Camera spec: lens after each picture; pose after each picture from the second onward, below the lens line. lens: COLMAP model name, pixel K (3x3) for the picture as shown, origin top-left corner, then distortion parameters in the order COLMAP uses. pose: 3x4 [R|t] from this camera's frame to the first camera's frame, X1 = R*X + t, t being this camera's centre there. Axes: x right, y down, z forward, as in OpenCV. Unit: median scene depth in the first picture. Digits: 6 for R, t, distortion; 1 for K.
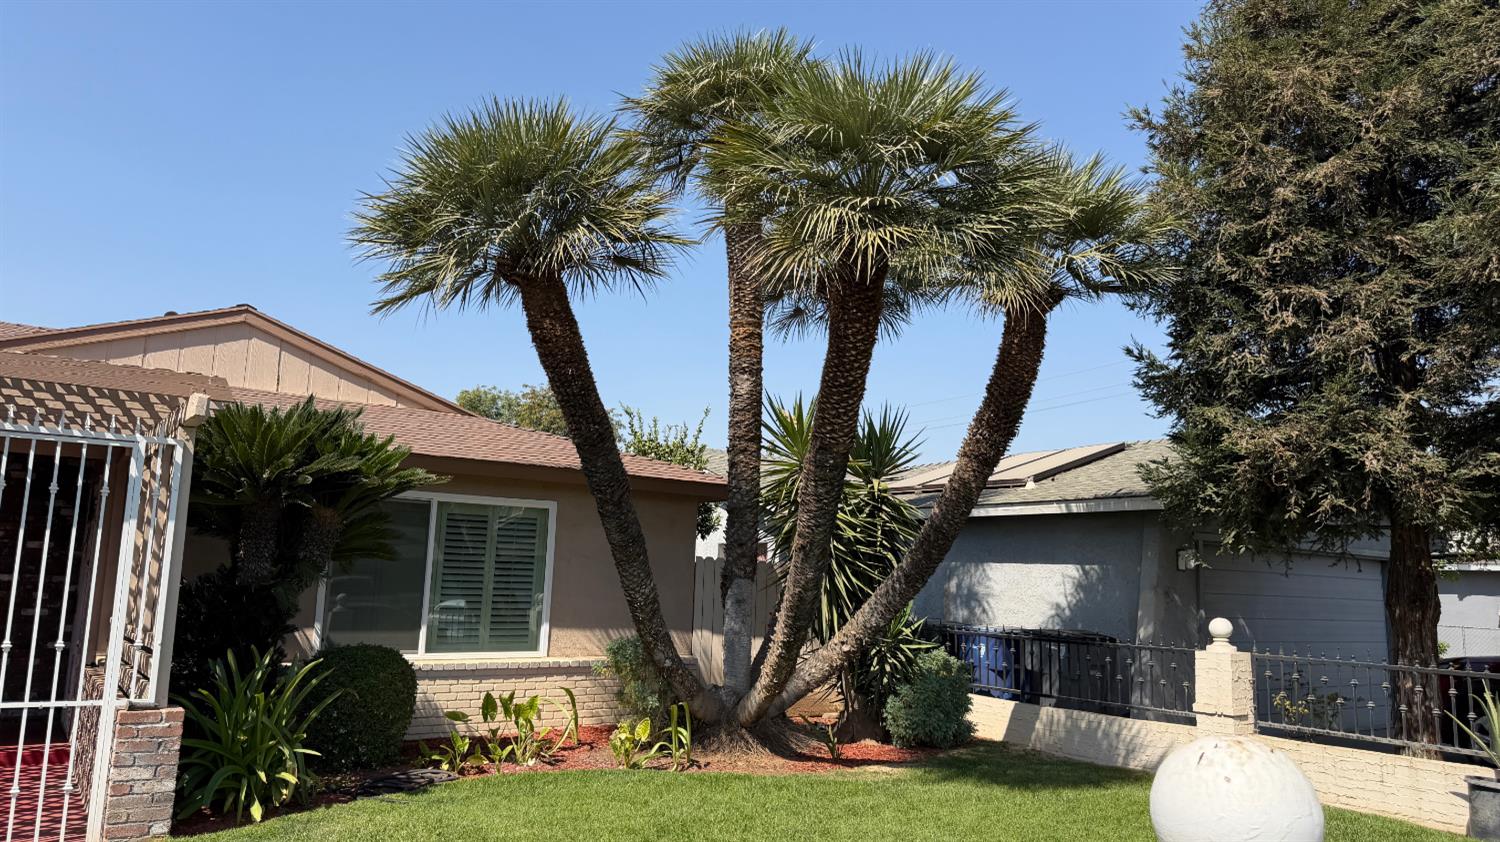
lens RADIAL K [[1046.9, 0, 753.0], [0, 1046.9, 418.4], [0, 0, 1]] dist [0.083484, -0.118975]
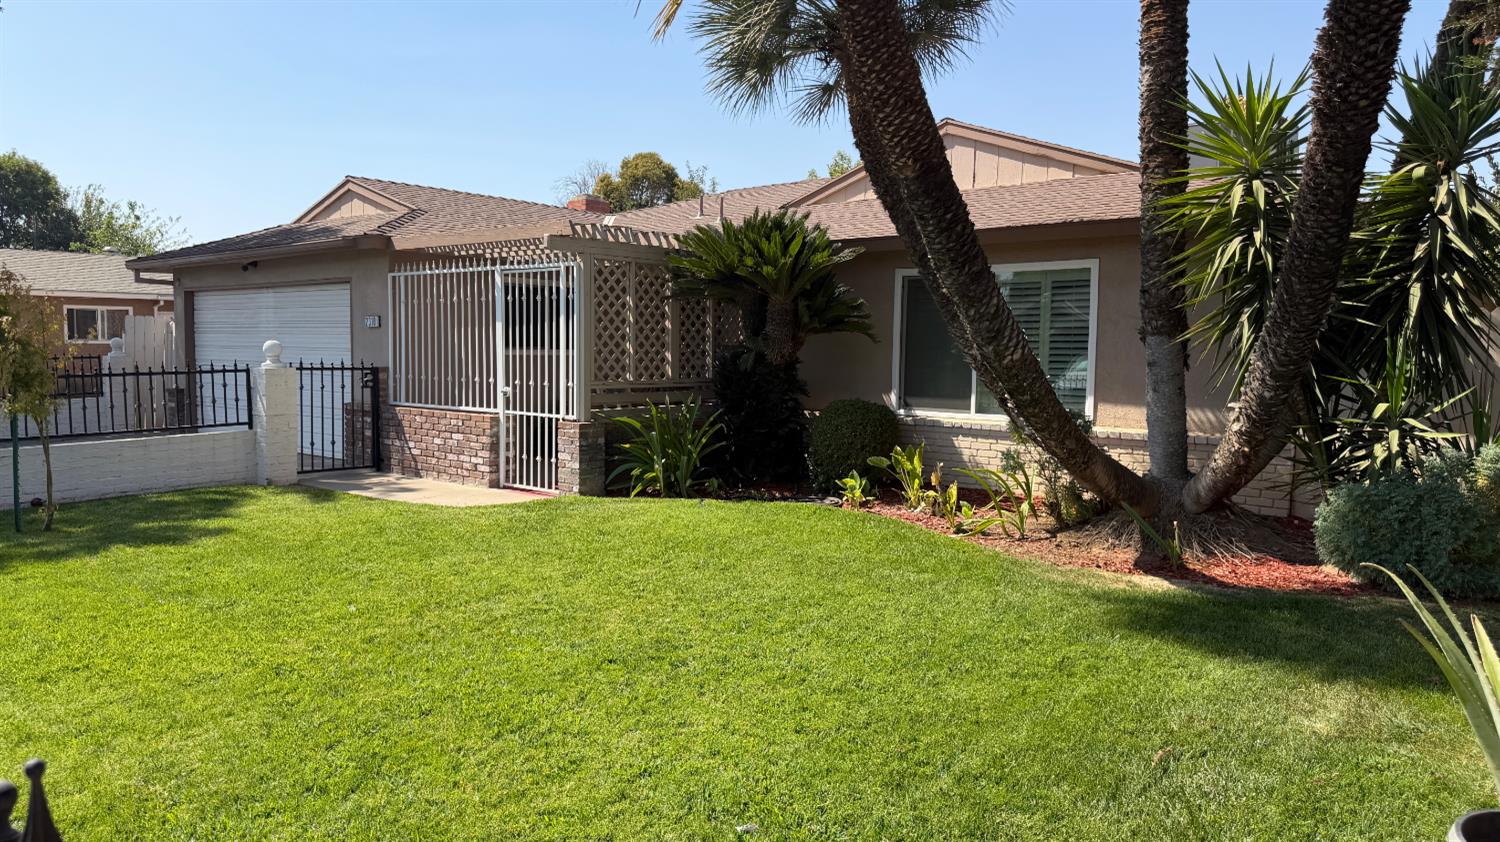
lens RADIAL K [[1046.9, 0, 740.8], [0, 1046.9, 421.6], [0, 0, 1]] dist [0.083484, -0.118975]
pose [[0.244137, 0.037864, -0.969001, 0.741816], [0.152151, 0.985366, 0.076837, 0.119727], [0.957730, -0.166193, 0.234804, 0.559448]]
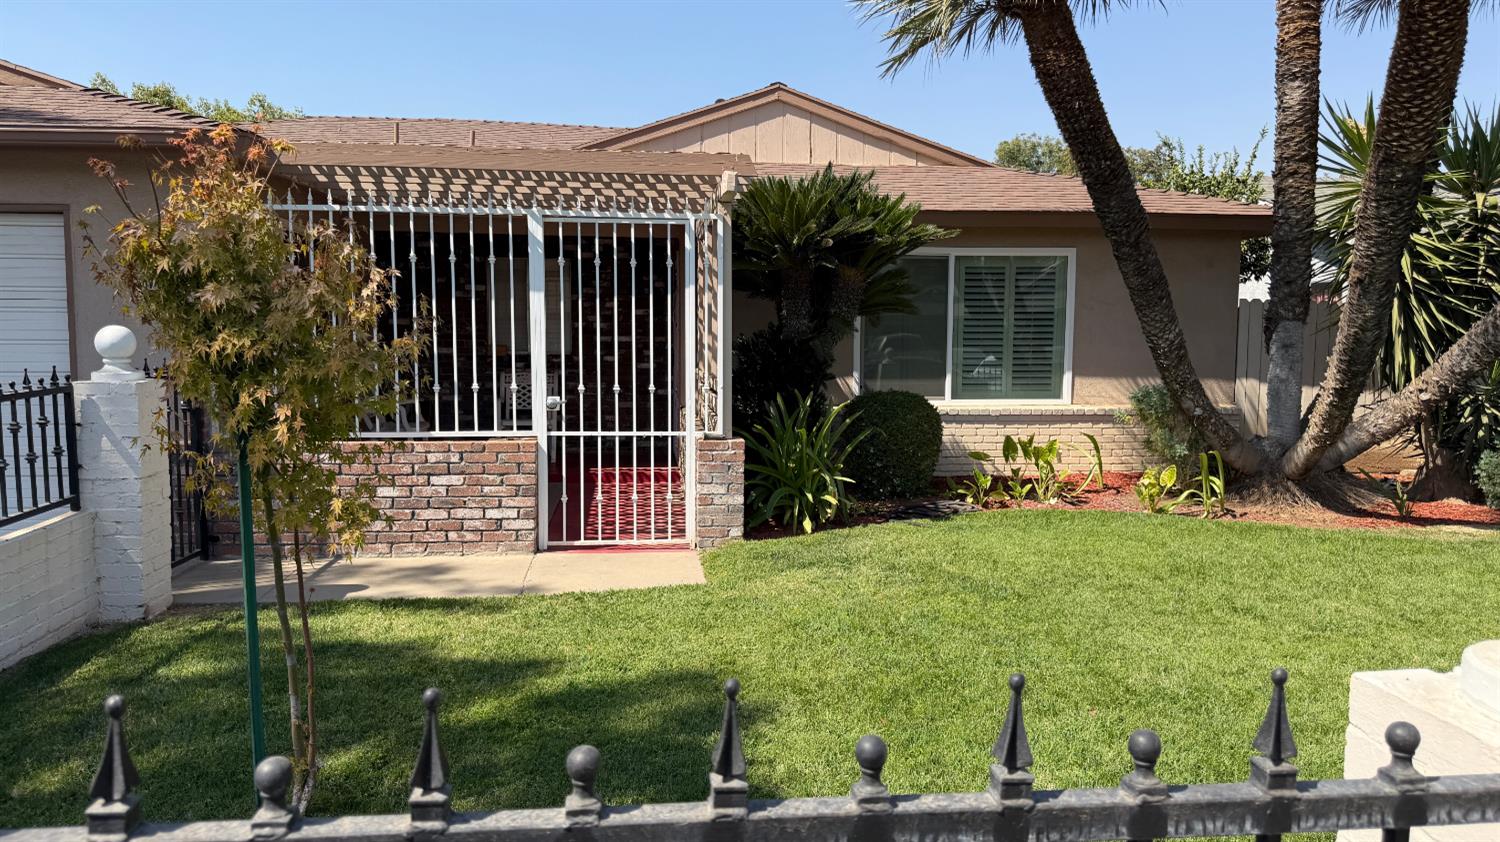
lens RADIAL K [[1046.9, 0, 757.7], [0, 1046.9, 428.4], [0, 0, 1]] dist [0.083484, -0.118975]
pose [[0.874342, 0.015760, -0.485054, 0.036402], [0.100174, 0.972088, 0.212154, 0.005918], [0.474858, -0.234085, 0.848359, -0.001180]]
